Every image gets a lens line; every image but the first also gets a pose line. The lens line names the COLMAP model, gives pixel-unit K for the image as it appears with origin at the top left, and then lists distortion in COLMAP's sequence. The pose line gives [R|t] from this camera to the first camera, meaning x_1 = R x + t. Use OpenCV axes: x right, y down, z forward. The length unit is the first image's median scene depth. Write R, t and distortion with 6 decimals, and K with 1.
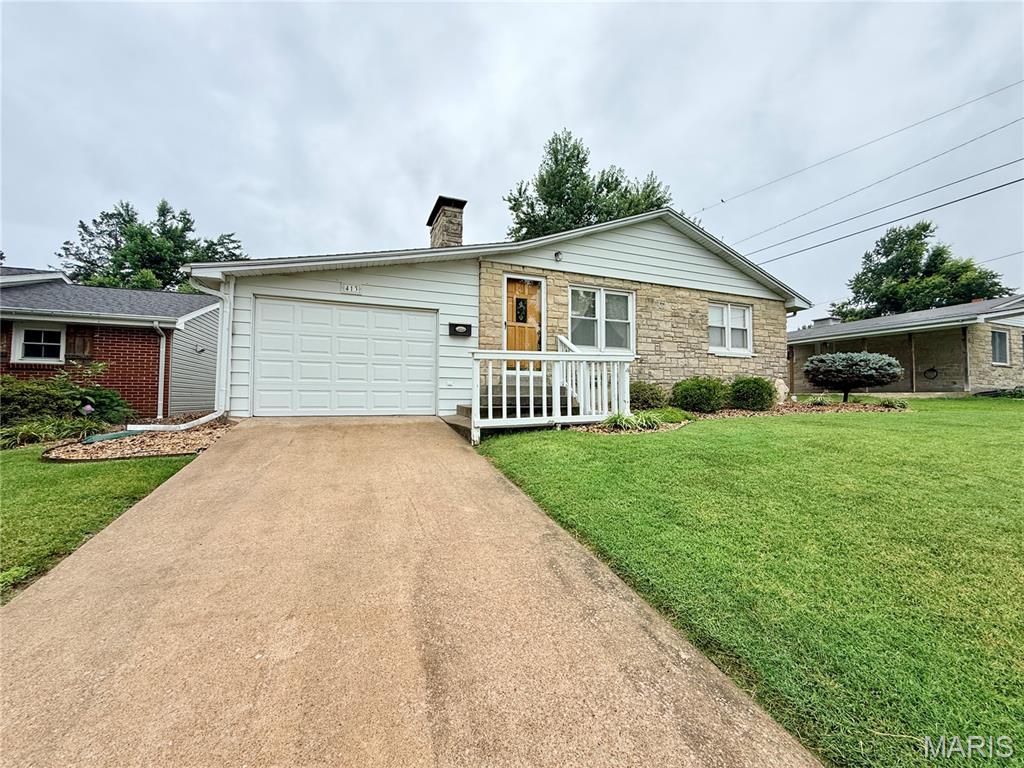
lens RADIAL K [[410.8, 0, 511.6], [0, 410.8, 381.7], [0, 0, 1]] dist [0.000640, -0.000194]
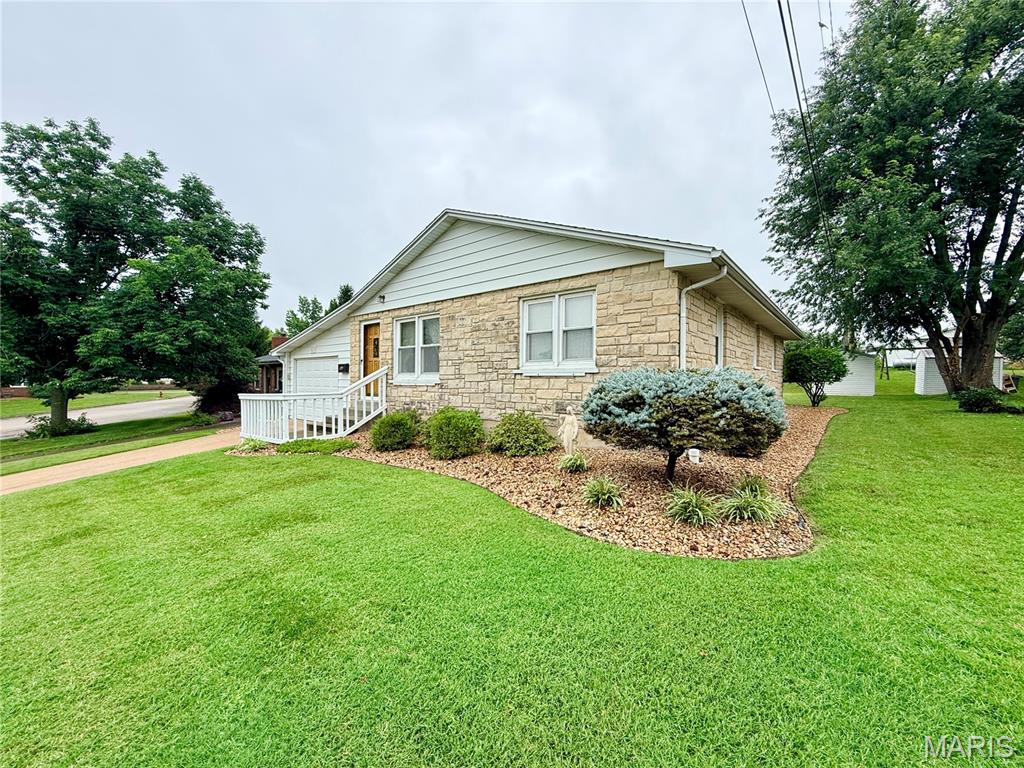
lens RADIAL K [[410.8, 0, 512.0], [0, 410.8, 385.7], [0, 0, 1]] dist [0.000640, -0.000194]
pose [[0.475949, 0.002530, -0.879469, 1.193123], [0.018421, 0.999748, 0.012845, -0.059914], [0.879280, -0.022315, 0.475782, 0.690886]]
